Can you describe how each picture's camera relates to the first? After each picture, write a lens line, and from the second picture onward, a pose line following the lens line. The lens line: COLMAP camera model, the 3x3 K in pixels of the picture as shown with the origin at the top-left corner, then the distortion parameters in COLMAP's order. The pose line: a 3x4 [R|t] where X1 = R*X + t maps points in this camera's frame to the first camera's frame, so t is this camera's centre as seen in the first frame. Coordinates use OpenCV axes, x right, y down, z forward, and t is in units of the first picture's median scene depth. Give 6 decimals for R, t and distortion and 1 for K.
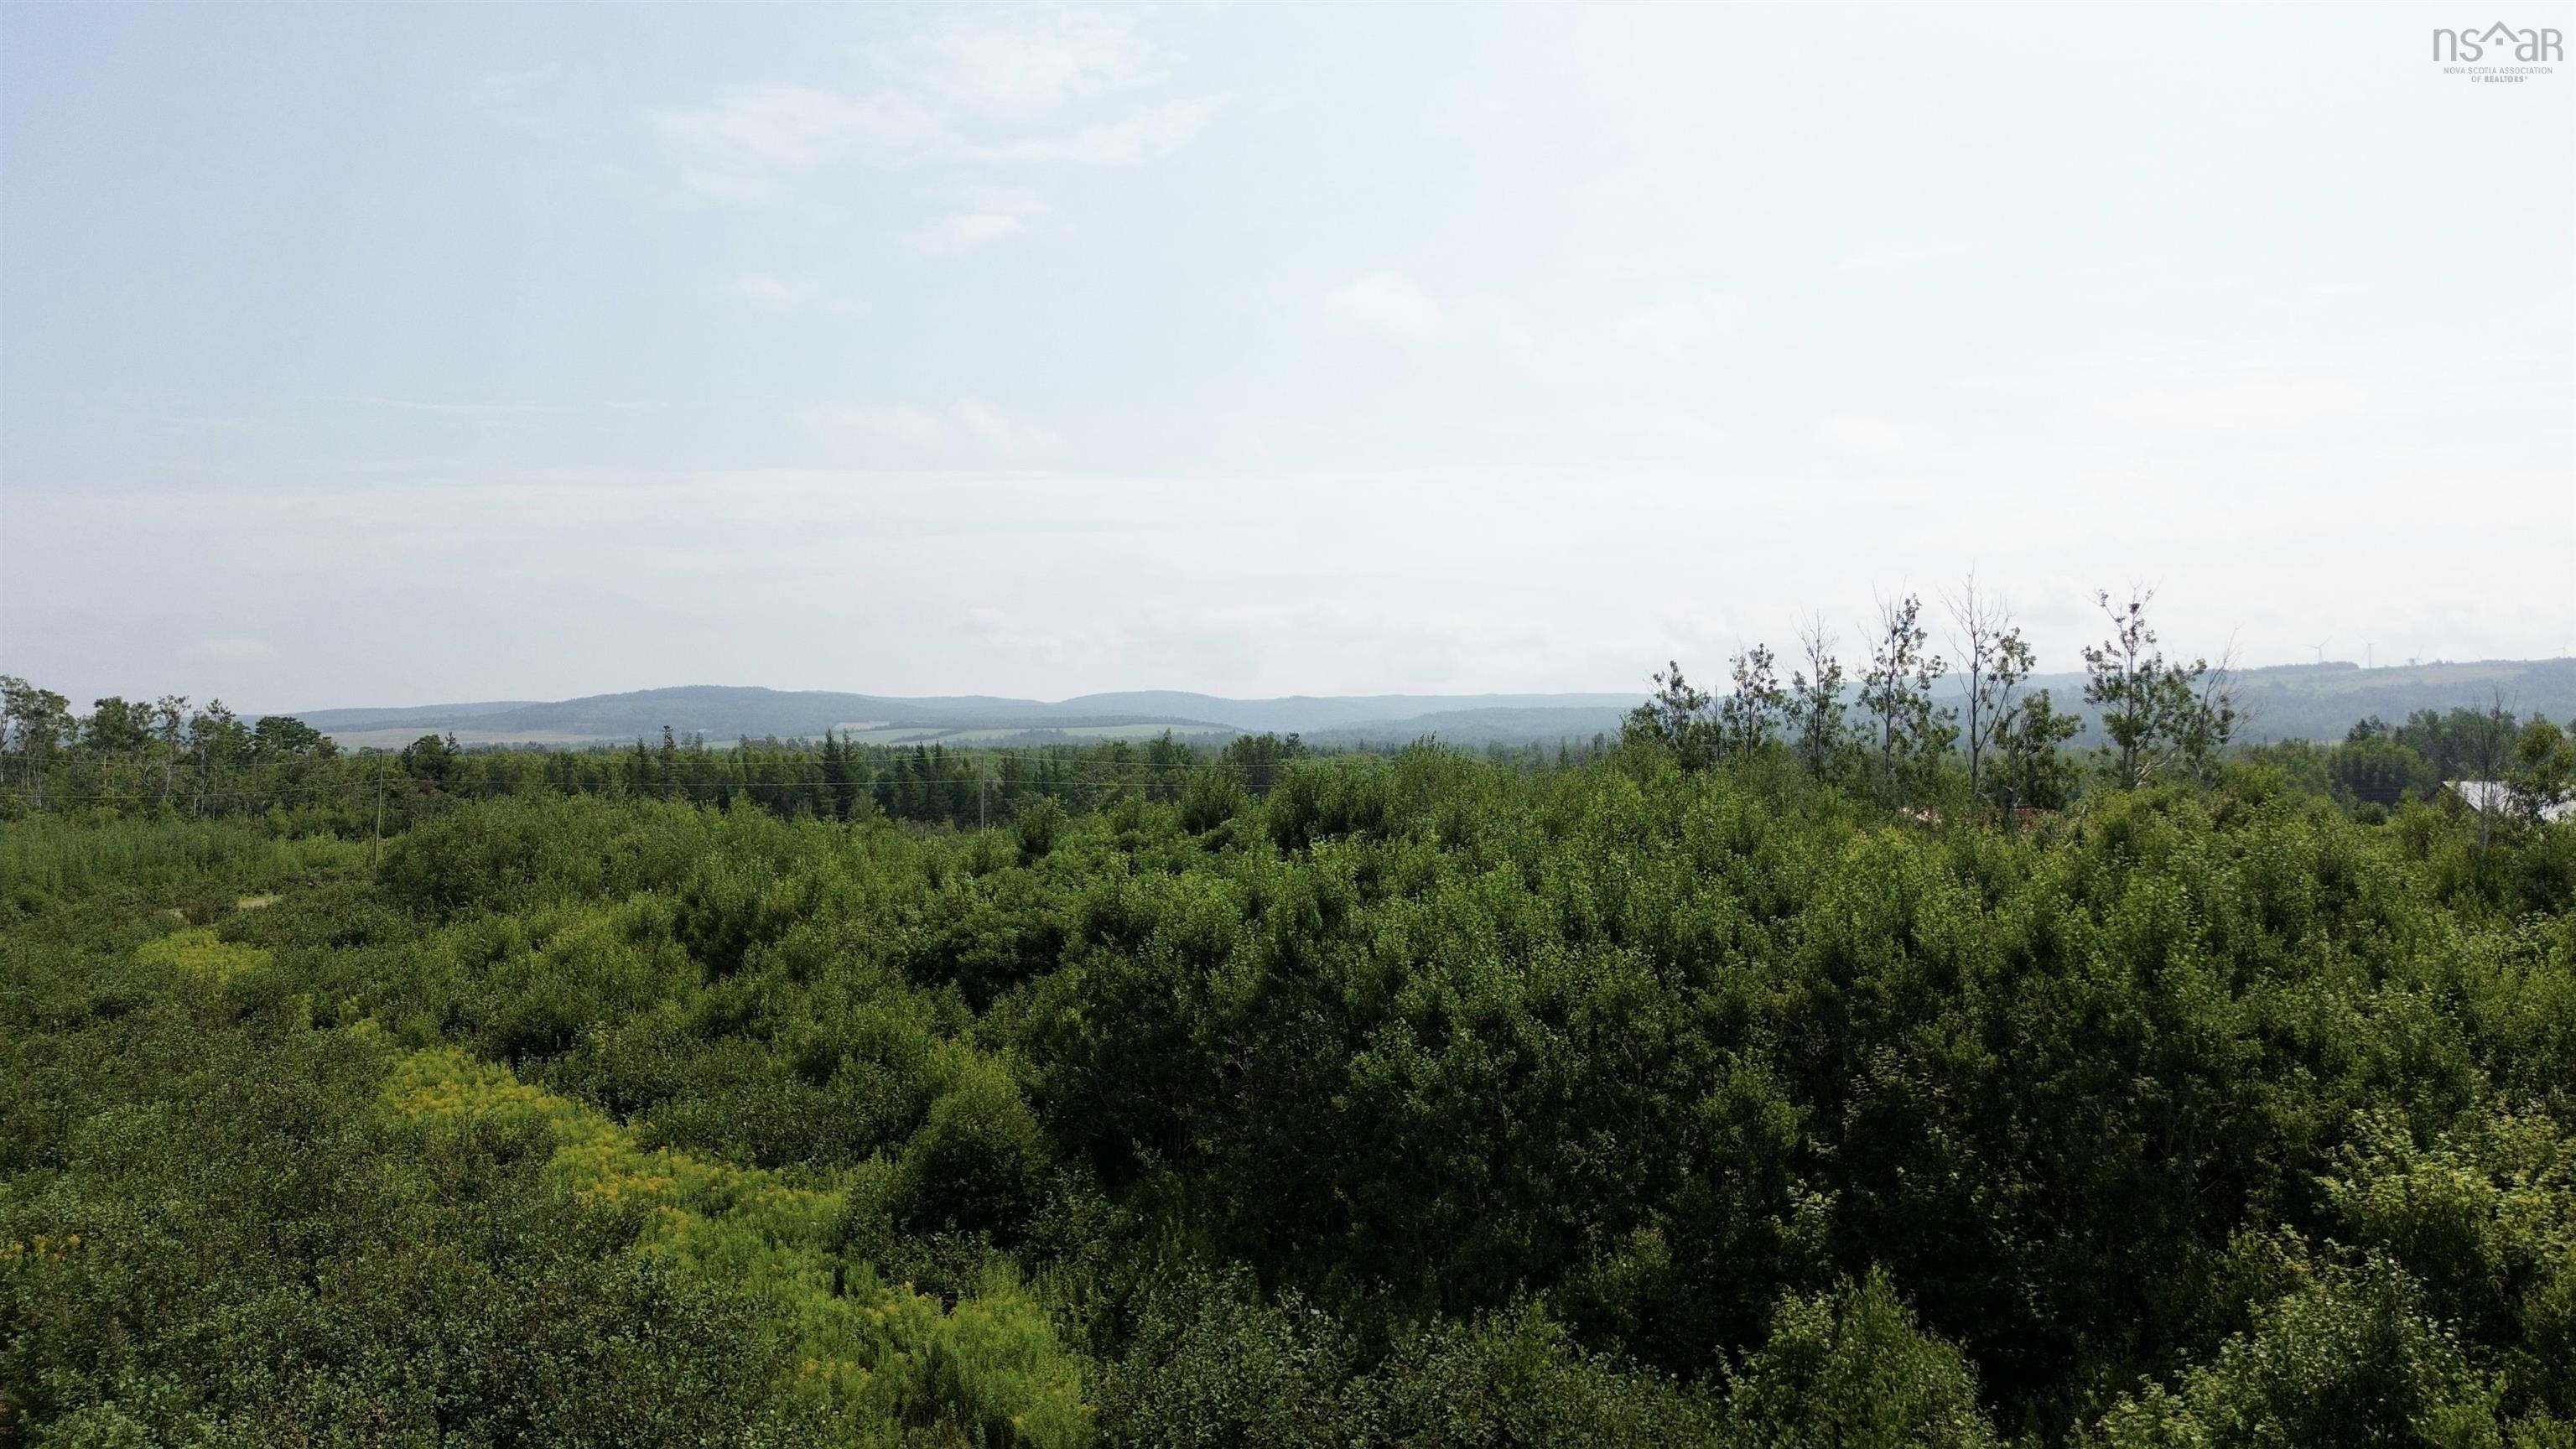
lens RADIAL K [[1799.2, 0, 1294.3], [0, 1799.2, 740.7], [0, 0, 1]] dist [0.067404, -0.069259]
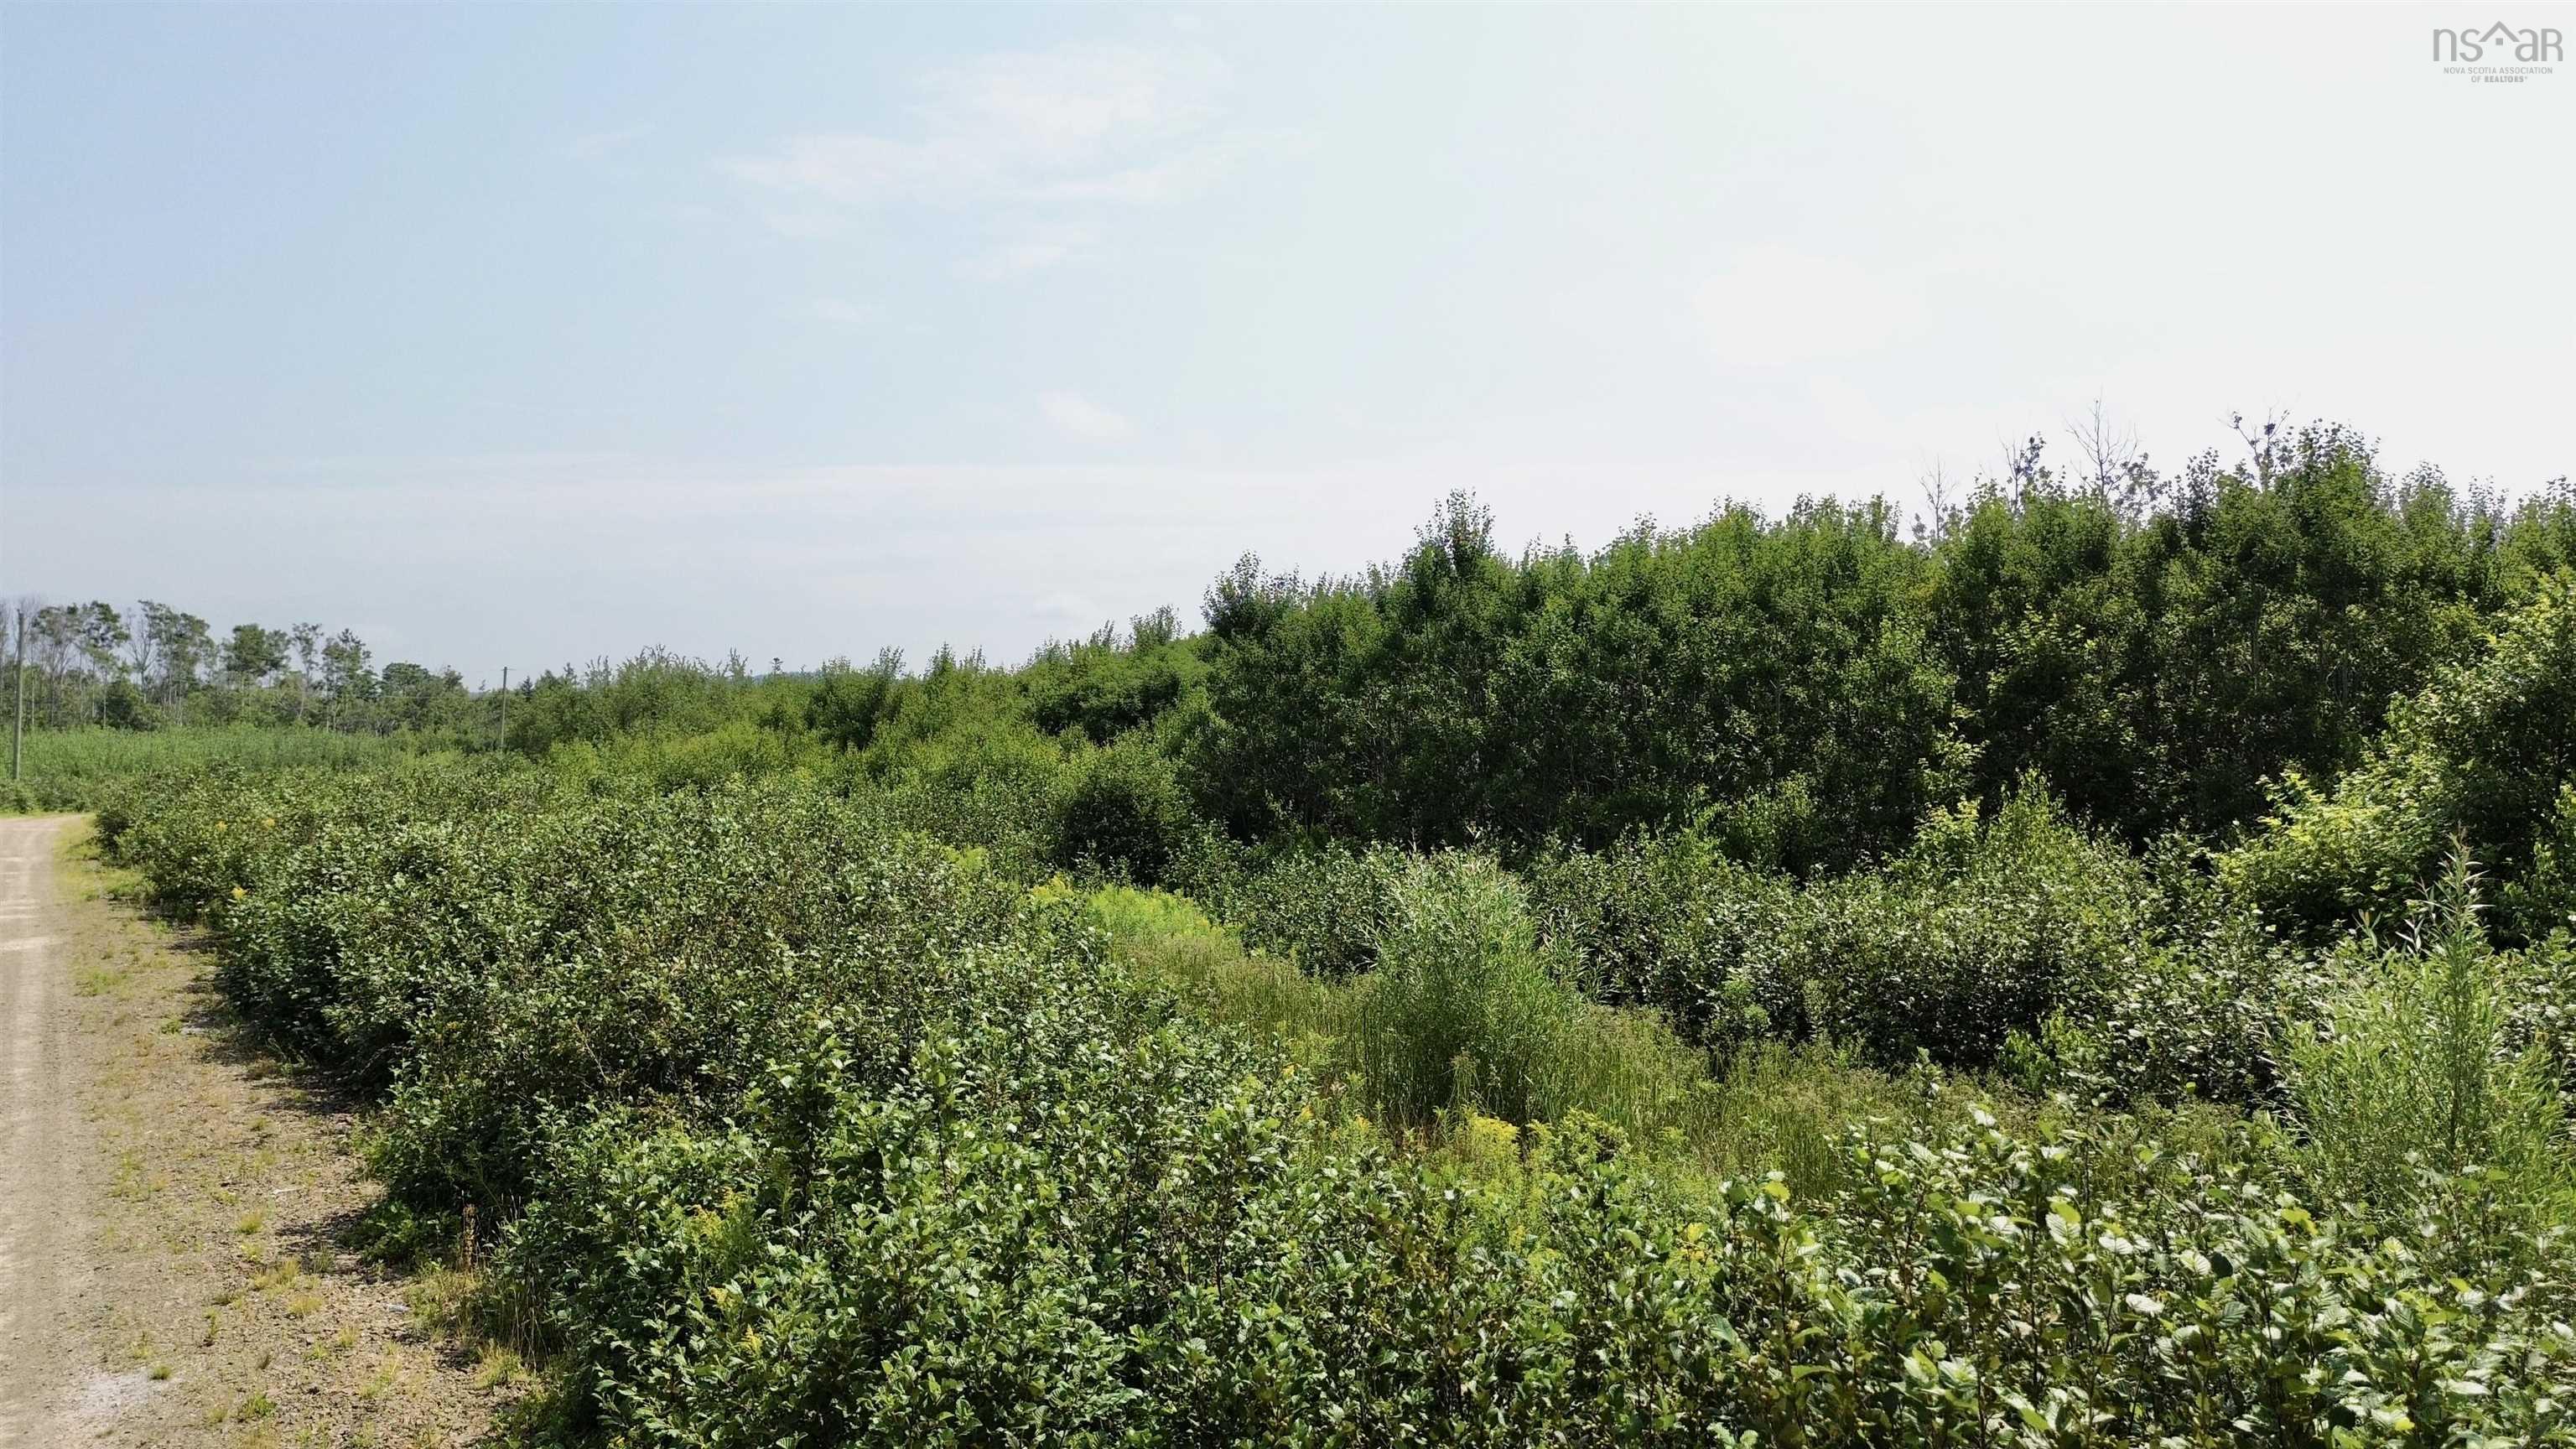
lens RADIAL K [[1799.2, 0, 1299.7], [0, 1799.2, 740.3], [0, 0, 1]] dist [0.067404, -0.069259]
pose [[0.998816, 0.009851, -0.047630, -0.011626], [-0.009789, 0.999951, 0.001526, 0.099260], [0.047643, -0.001058, 0.998864, -0.006988]]
